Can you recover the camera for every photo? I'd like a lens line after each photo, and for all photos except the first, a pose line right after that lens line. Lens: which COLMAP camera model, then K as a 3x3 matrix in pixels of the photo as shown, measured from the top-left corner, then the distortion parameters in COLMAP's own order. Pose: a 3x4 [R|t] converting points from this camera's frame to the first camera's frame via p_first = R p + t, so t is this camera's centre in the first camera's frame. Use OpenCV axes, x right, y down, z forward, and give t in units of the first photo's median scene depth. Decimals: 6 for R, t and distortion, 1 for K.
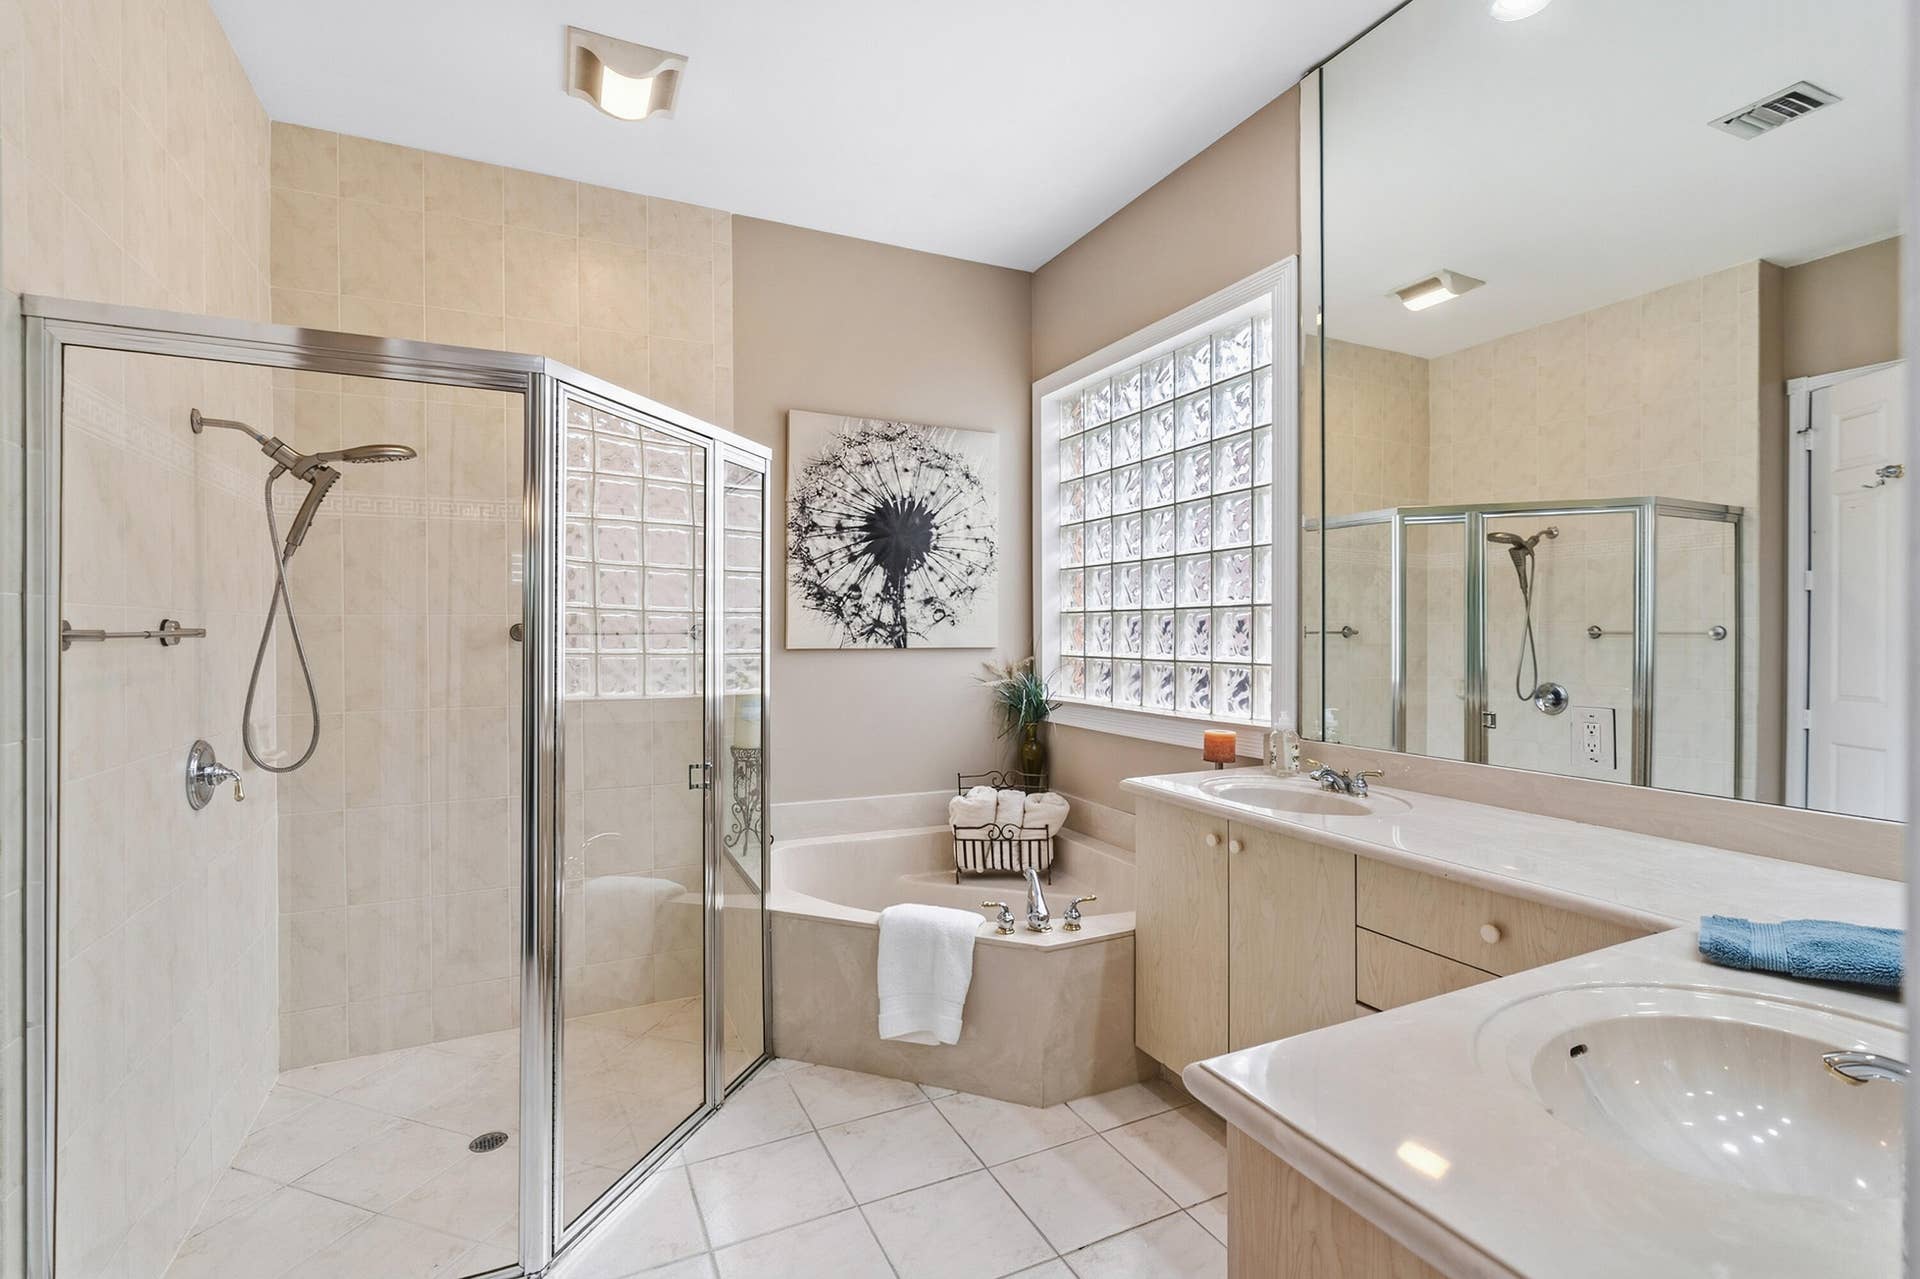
lens RADIAL K [[865.6, 0, 949.9], [0, 865.6, 634.4], [0, 0, 1]] dist [-0.004316, -0.000166]
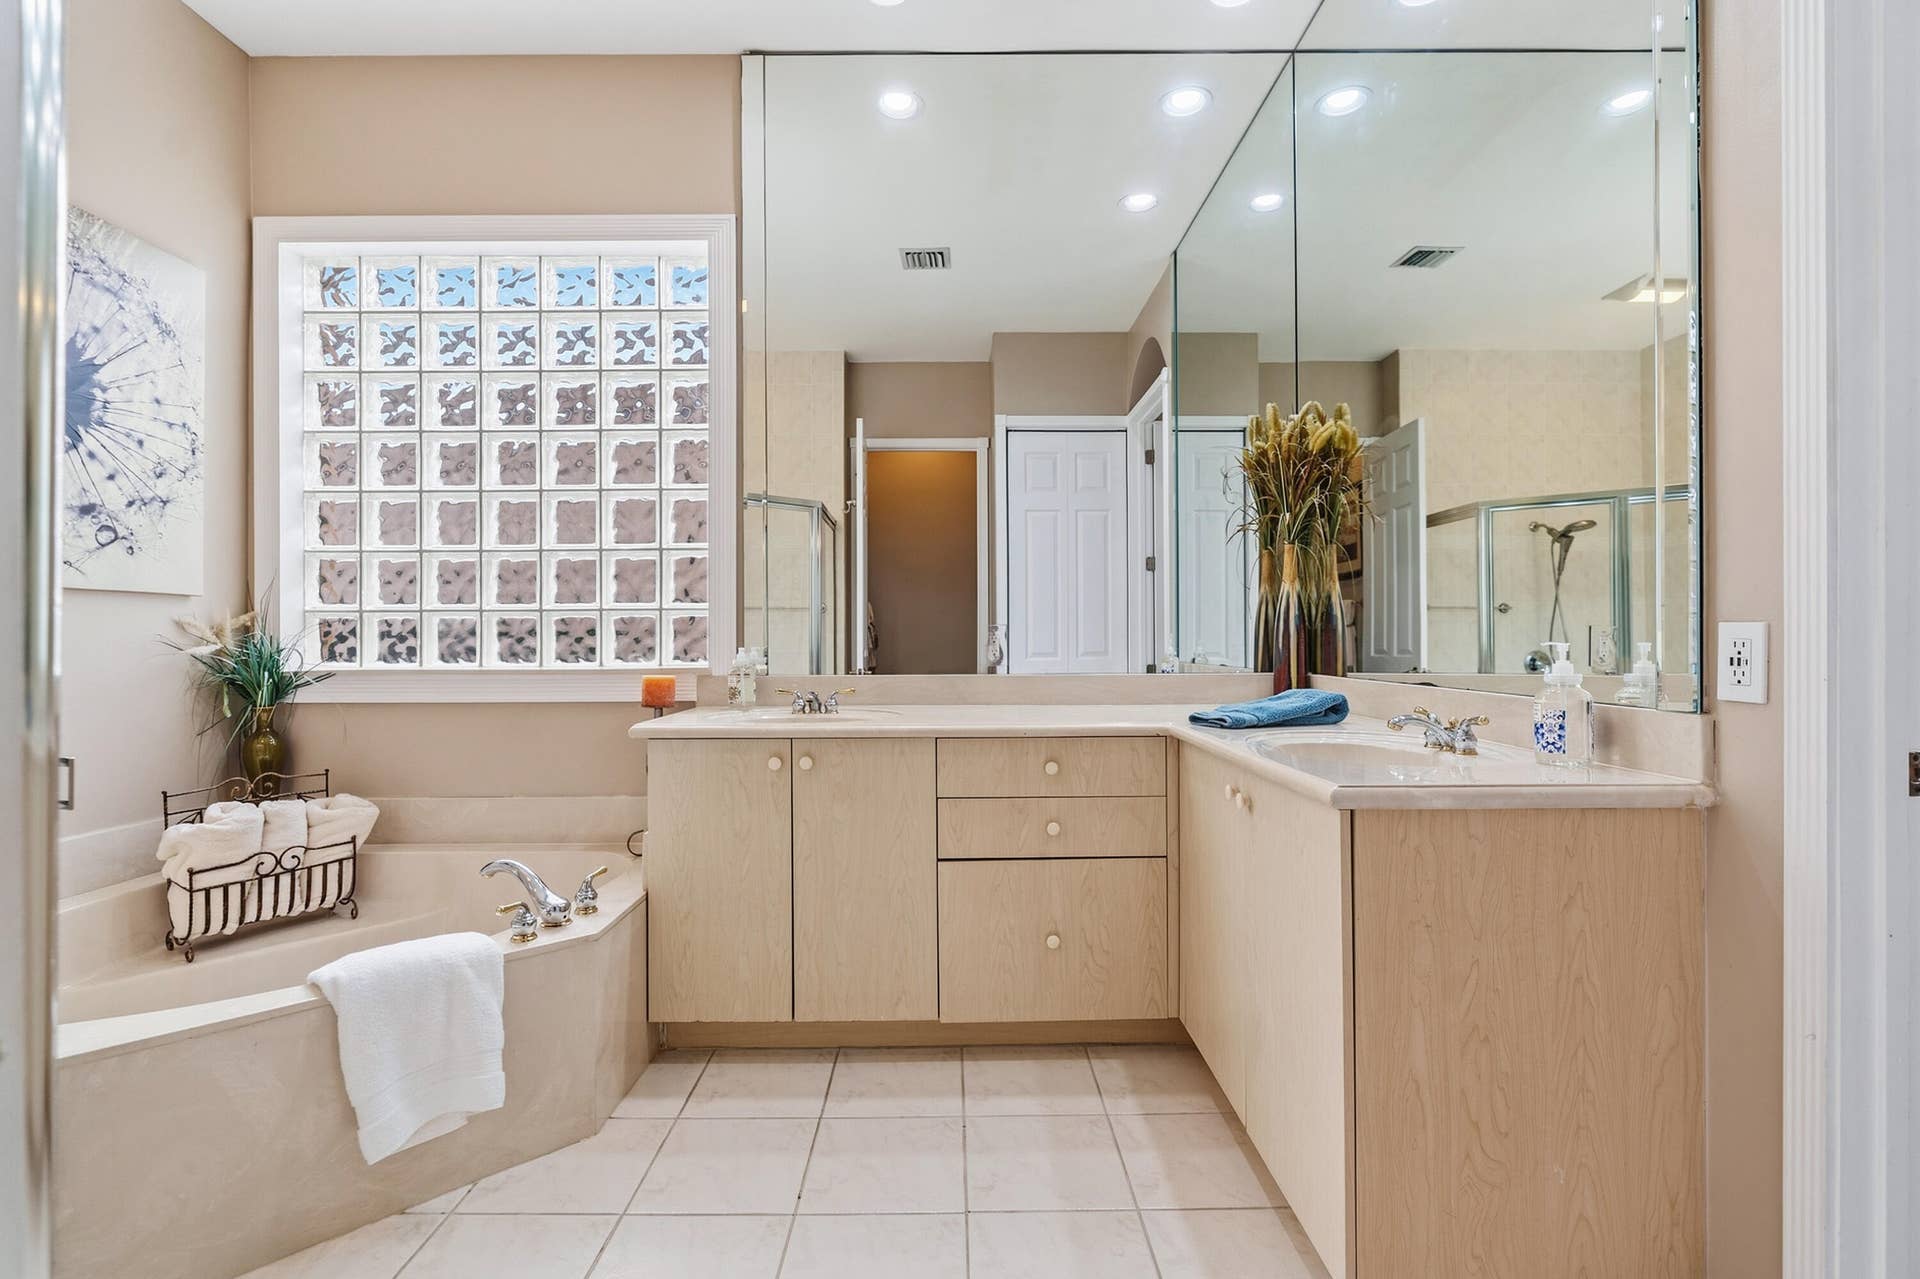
lens RADIAL K [[865.6, 0, 949.9], [0, 865.6, 634.4], [0, 0, 1]] dist [-0.004316, -0.000166]
pose [[0.432409, 0.003684, 0.901670, -0.318573], [0.006492, 0.999953, -0.007199, 0.058139], [-0.901654, 0.008967, 0.432365, 0.229768]]
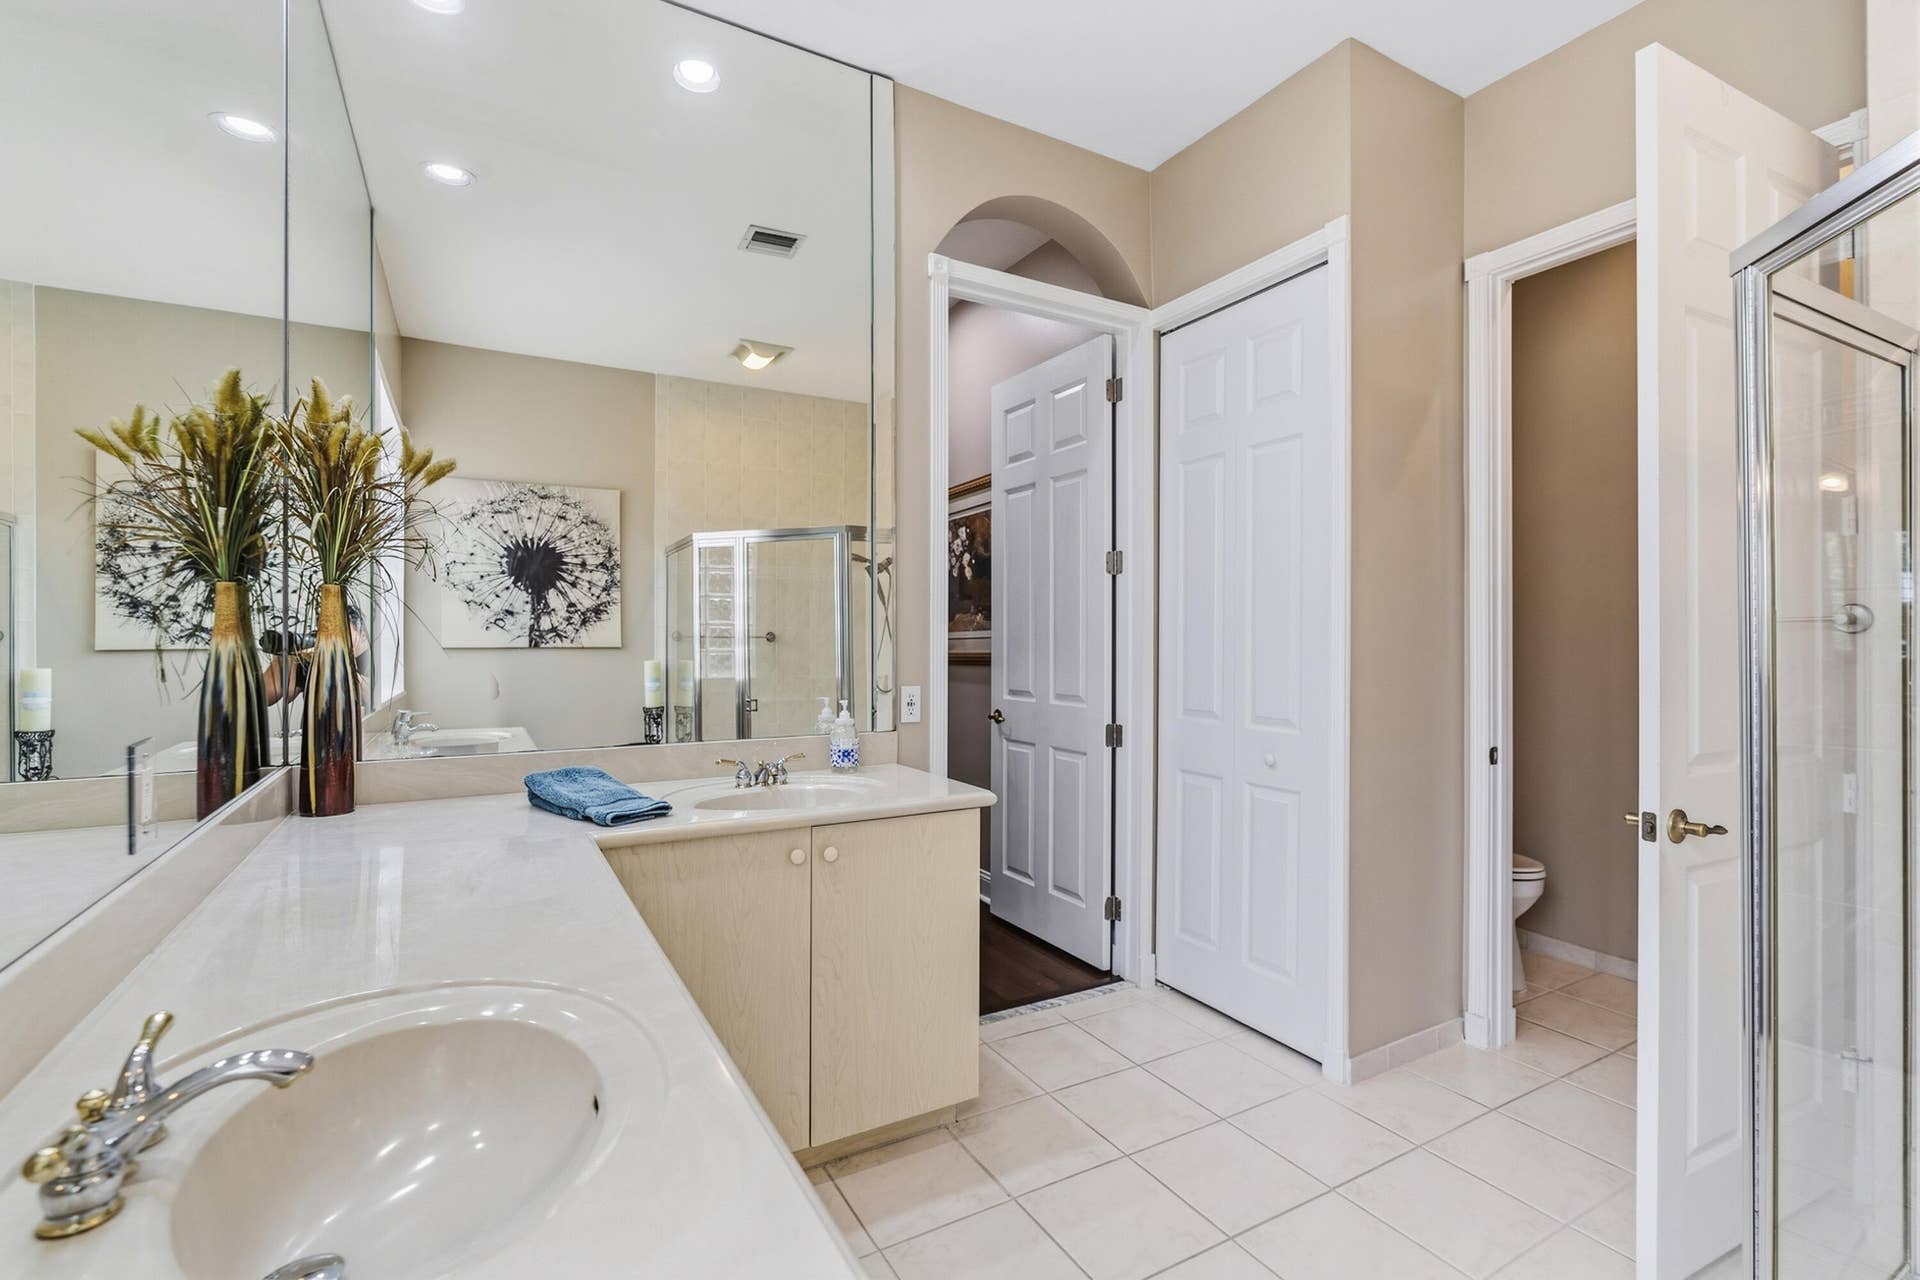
lens RADIAL K [[865.6, 0, 949.9], [0, 865.6, 634.9], [0, 0, 1]] dist [-0.004316, -0.000166]
pose [[0.997641, 0.004492, 0.068504, 0.883443], [-0.004258, 0.999985, -0.003553, -0.003931], [-0.068519, 0.003253, 0.997645, -0.258755]]
